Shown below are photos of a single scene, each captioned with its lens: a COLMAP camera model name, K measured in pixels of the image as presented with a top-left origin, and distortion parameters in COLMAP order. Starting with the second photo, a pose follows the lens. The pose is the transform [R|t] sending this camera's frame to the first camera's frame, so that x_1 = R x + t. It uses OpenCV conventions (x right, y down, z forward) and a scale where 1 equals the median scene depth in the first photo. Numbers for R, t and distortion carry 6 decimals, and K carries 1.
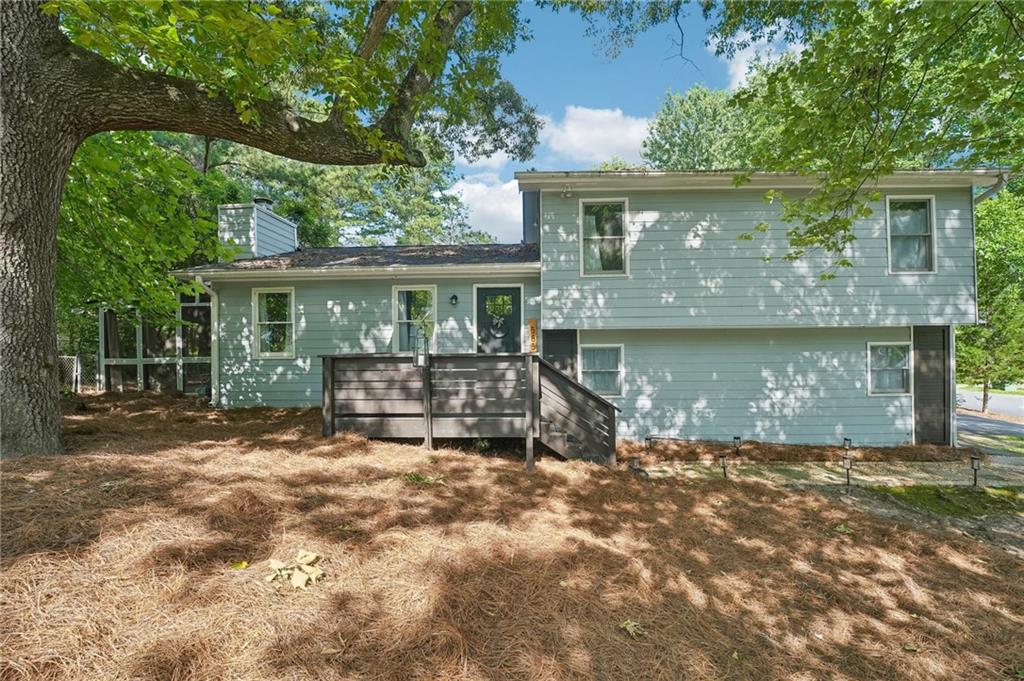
lens RADIAL K [[416.8, 0, 517.0], [0, 416.8, 345.9], [0, 0, 1]] dist [-0.026410, 0.000255]
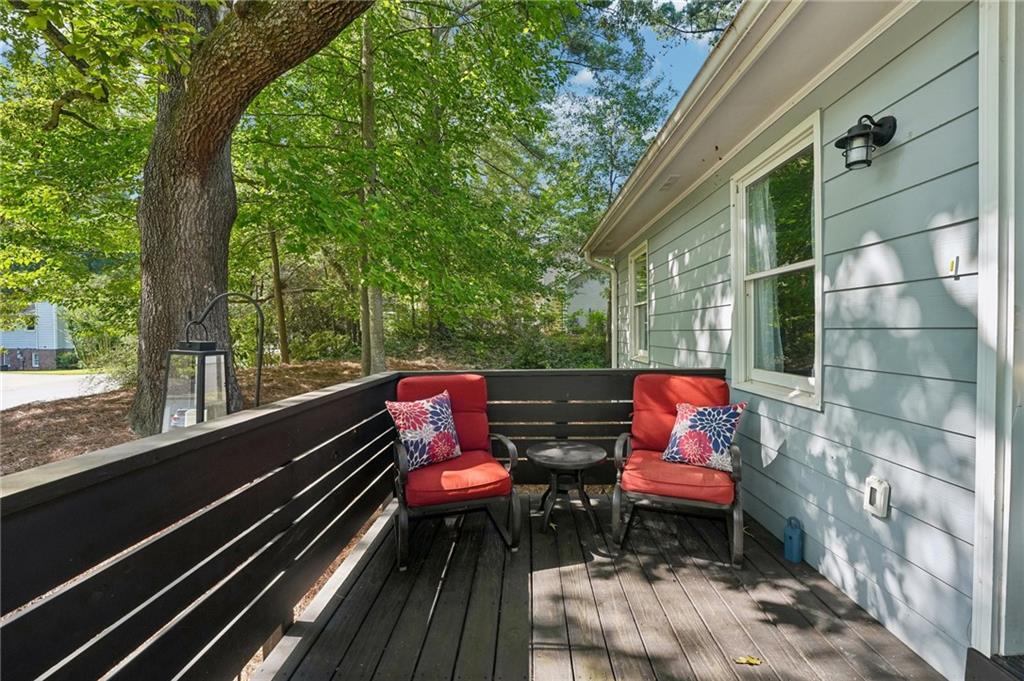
lens RADIAL K [[416.8, 0, 517.0], [0, 416.8, 345.9], [0, 0, 1]] dist [-0.026410, 0.000255]
pose [[0.010325, 0.045089, -0.998930, 0.050956], [0.006687, 0.998957, 0.045160, -0.023055], [0.999924, -0.007147, 0.010012, 0.862436]]
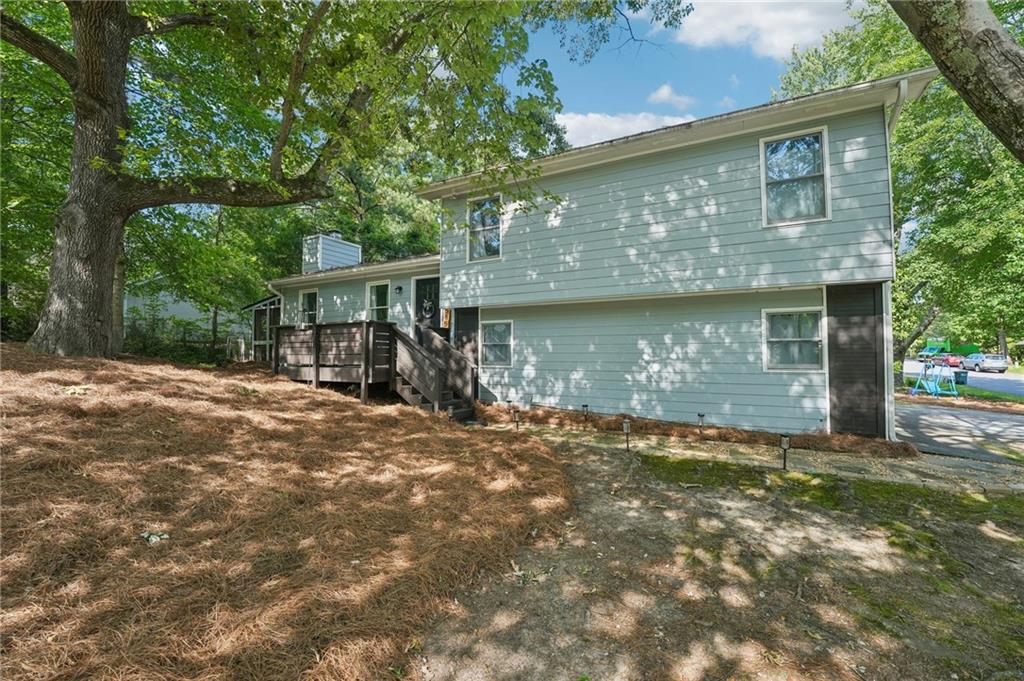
lens RADIAL K [[407.4, 0, 512.0], [0, 407.4, 340.5], [0, 0, 1]] dist [-0.029057, -0.000015]
pose [[0.901909, -0.005907, -0.431886, 0.752826], [-0.005574, 0.999664, -0.025313, 0.083415], [0.431891, 0.025237, 0.901573, 0.005384]]
